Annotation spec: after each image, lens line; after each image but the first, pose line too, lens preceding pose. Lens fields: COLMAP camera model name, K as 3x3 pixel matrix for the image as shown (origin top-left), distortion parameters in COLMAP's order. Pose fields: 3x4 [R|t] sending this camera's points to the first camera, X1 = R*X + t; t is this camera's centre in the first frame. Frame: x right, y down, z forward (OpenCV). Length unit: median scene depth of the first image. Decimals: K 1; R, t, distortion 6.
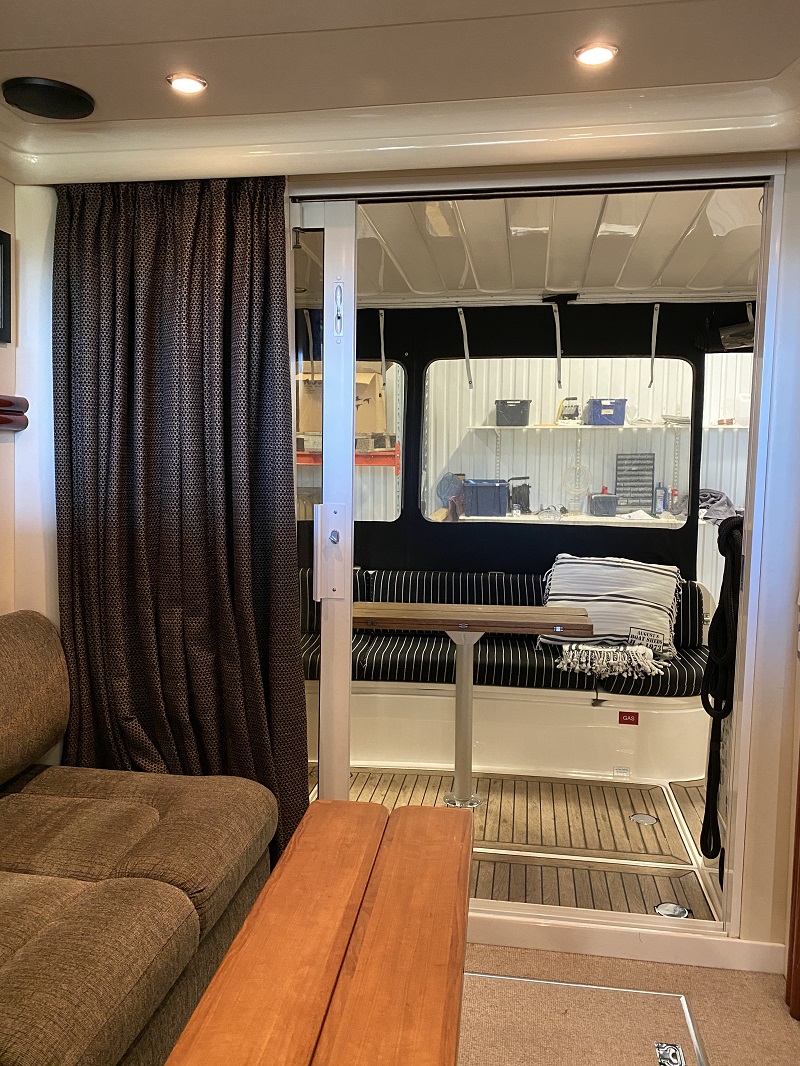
lens RADIAL K [[819.1, 0, 399.6], [0, 819.1, 528.9], [0, 0, 1]] dist [0.024888, -0.028610]
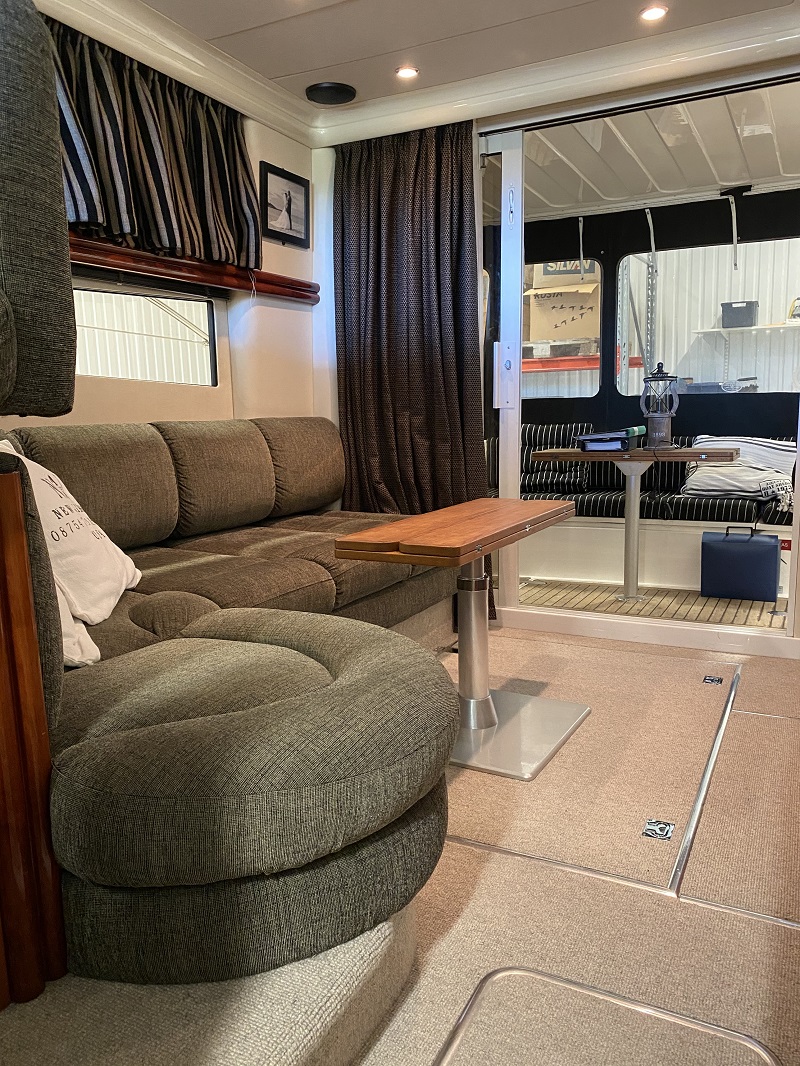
lens RADIAL K [[827.9, 0, 400.0], [0, 827.9, 533.0], [0, 0, 1]] dist [0.057336, -0.108508]
pose [[0.948829, 0.017340, -0.315315, 0.152662], [0.002147, 0.998114, 0.061349, 0.157854], [0.315784, -0.058887, 0.947002, -0.362623]]
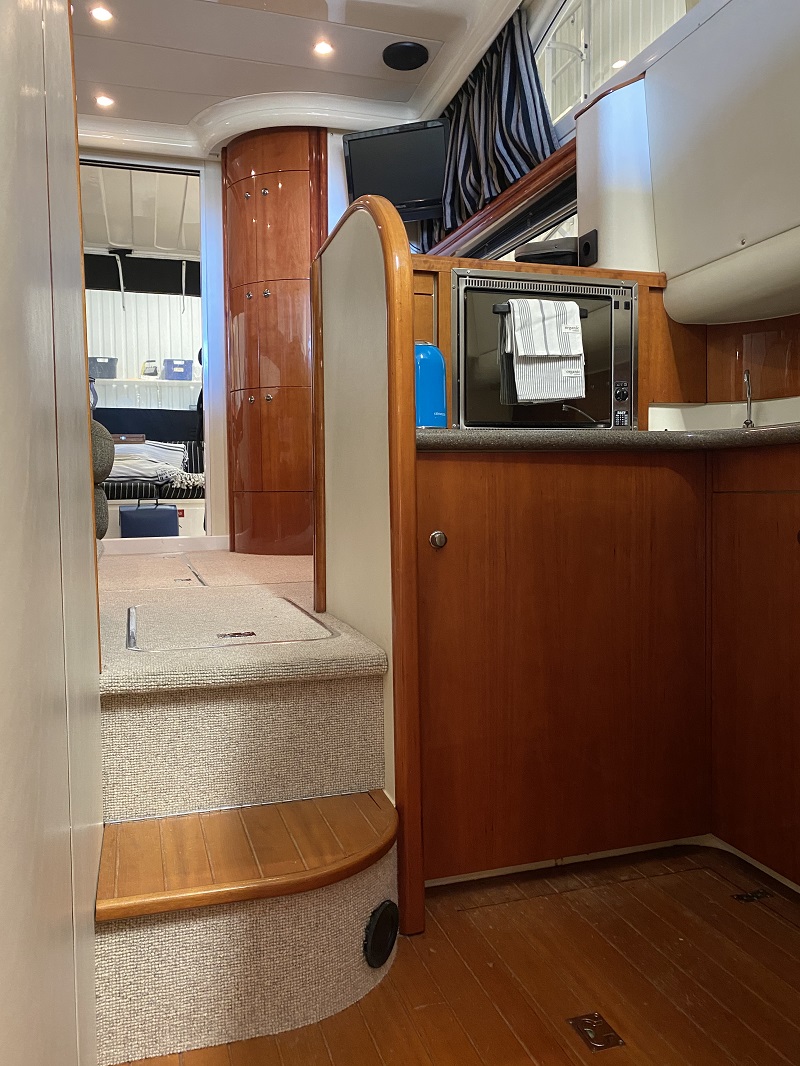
lens RADIAL K [[819.1, 0, 399.6], [0, 819.1, 528.9], [0, 0, 1]] dist [0.024888, -0.028610]
pose [[0.895897, -0.043213, 0.442154, -0.048095], [0.062908, 0.997569, -0.029970, 0.383916], [-0.439784, 0.054665, 0.896438, -0.705943]]
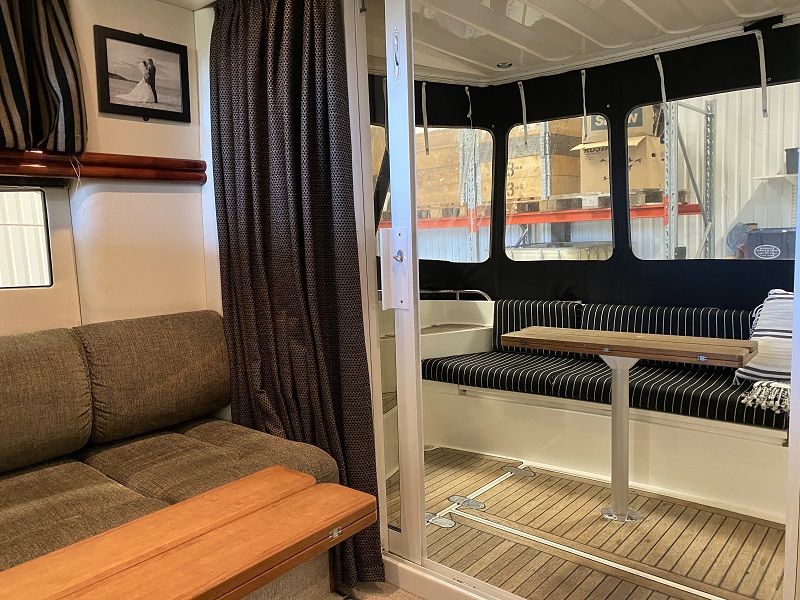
lens RADIAL K [[614.7, 0, 400.6], [0, 614.7, 296.3], [0, 0, 1]] dist [0.024888, -0.028610]
pose [[0.846972, 0.015161, -0.531421, 0.275211], [-0.006344, 0.999810, 0.018413, 0.036632], [0.531599, -0.012224, 0.846908, 0.184587]]
